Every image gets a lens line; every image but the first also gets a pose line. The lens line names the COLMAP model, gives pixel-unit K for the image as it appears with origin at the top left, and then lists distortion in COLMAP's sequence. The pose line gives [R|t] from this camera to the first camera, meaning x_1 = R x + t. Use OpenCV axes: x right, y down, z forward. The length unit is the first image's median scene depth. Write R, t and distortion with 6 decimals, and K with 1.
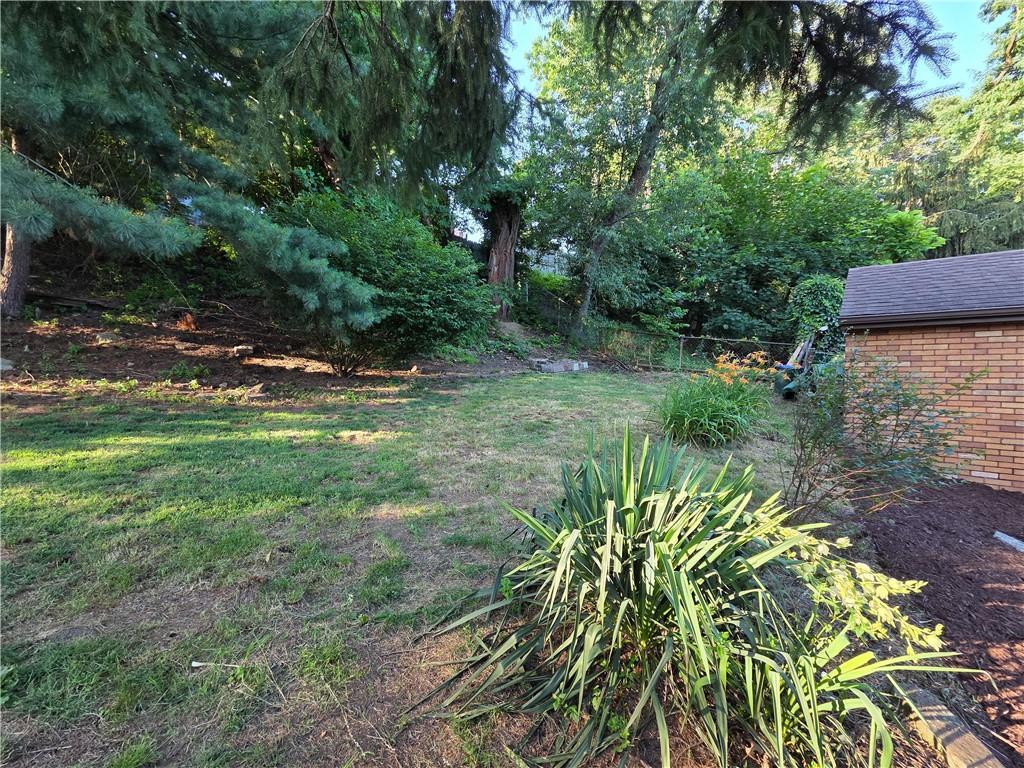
lens RADIAL K [[417.5, 0, 511.2], [0, 417.5, 390.0], [0, 0, 1]] dist [0.000098, -0.000902]
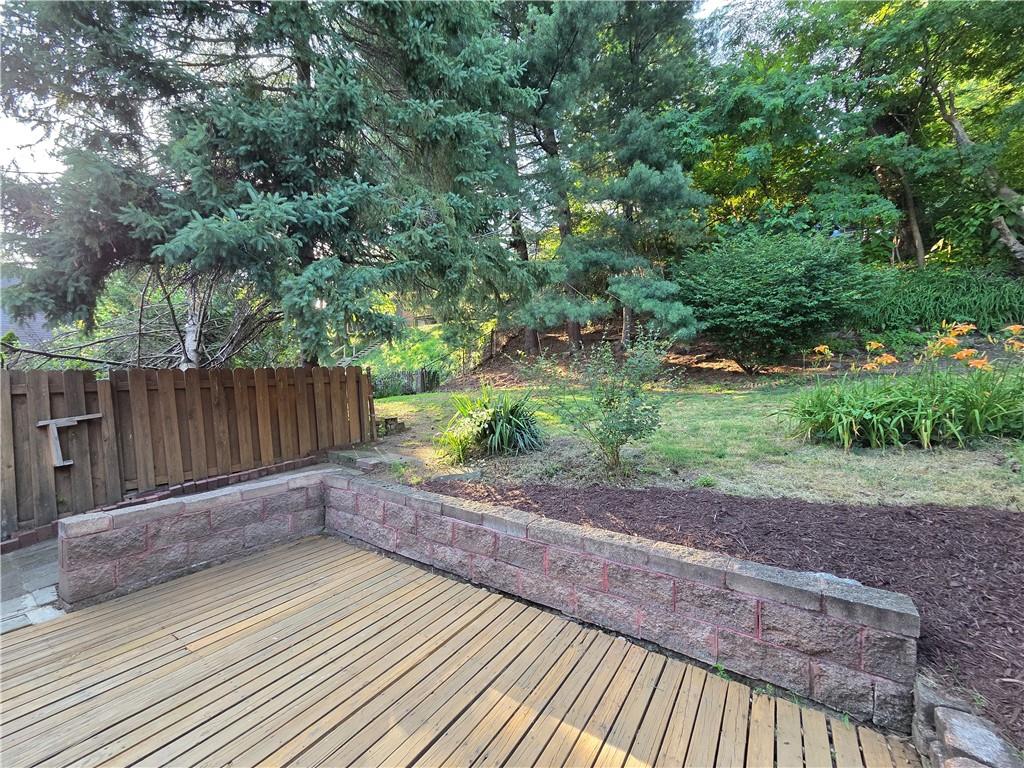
lens RADIAL K [[417.5, 0, 511.2], [0, 417.5, 390.0], [0, 0, 1]] dist [0.000098, -0.000902]
pose [[0.119880, 0.019470, -0.992597, 0.967163], [-0.040509, 0.999071, 0.014705, 0.032475], [0.991962, 0.038446, 0.120558, 0.215745]]
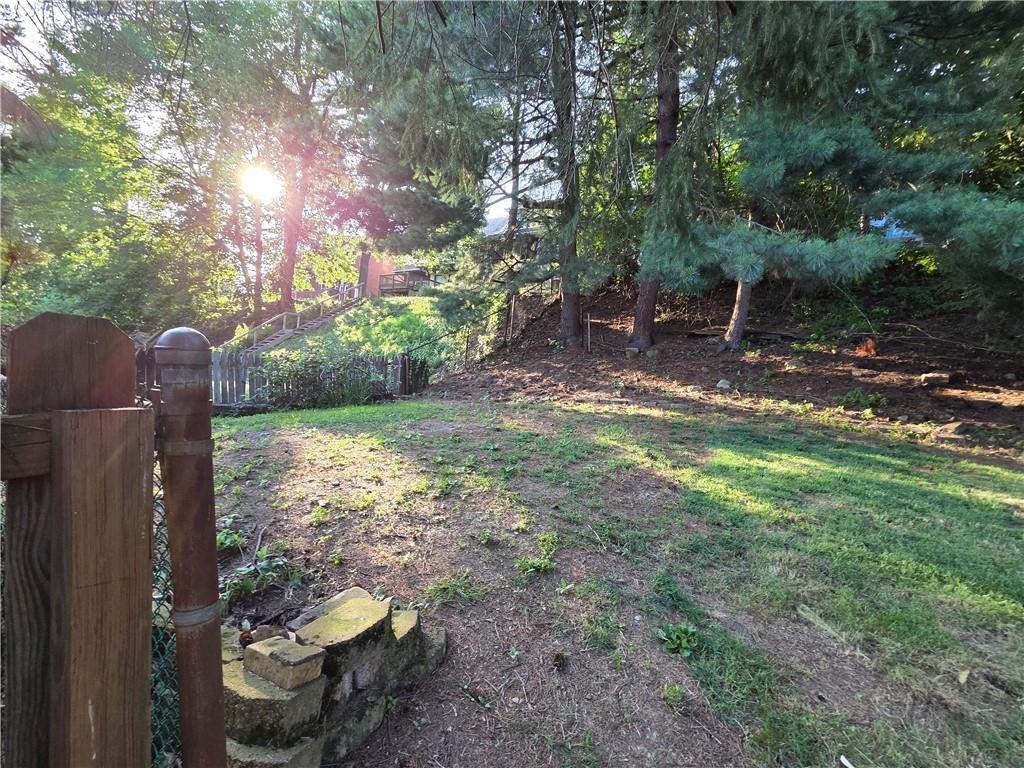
lens RADIAL K [[424.2, 0, 528.8], [0, 424.2, 381.0], [0, 0, 1]] dist [0.001437, 0.007730]
pose [[0.248074, 0.029283, -0.968298, -0.040536], [-0.116869, 0.993147, 0.000093, 0.002740], [0.961666, 0.113141, 0.249796, 0.040580]]
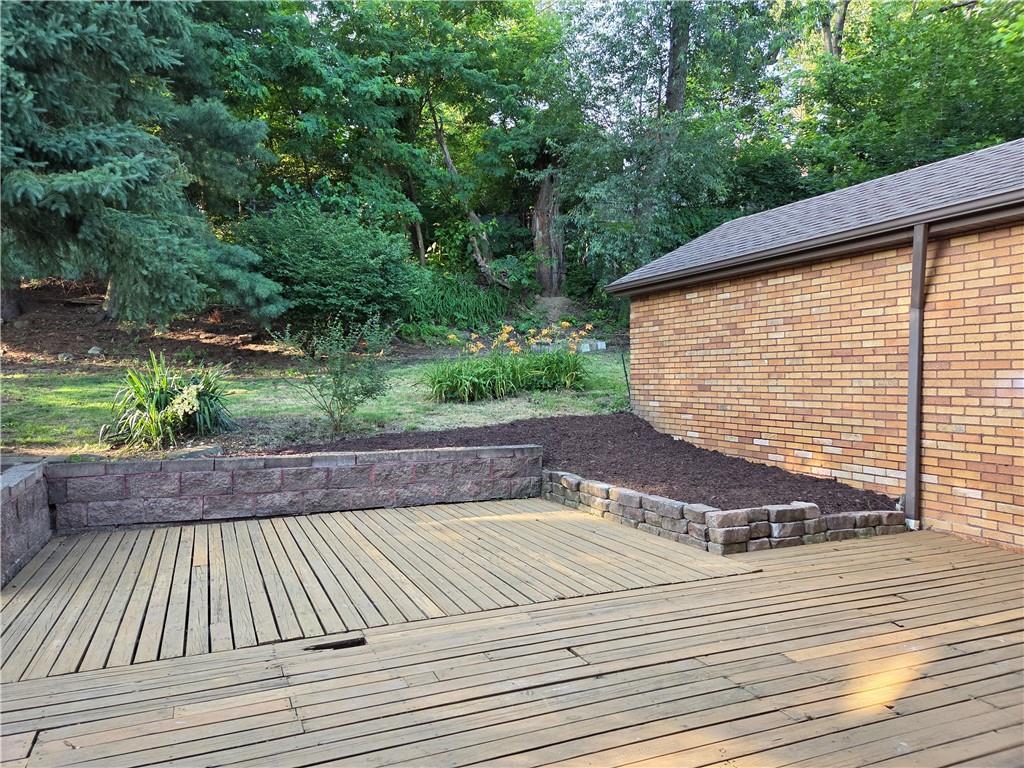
lens RADIAL K [[686.6, 0, 512.0], [0, 686.6, 384.0], [0, 0, 1]] dist [0.006303, 0.001731]
pose [[0.898403, -0.001544, -0.439169, 1.193991], [-0.011681, 0.999556, -0.027410, 0.106900], [0.439016, 0.029755, 0.897986, -0.562082]]
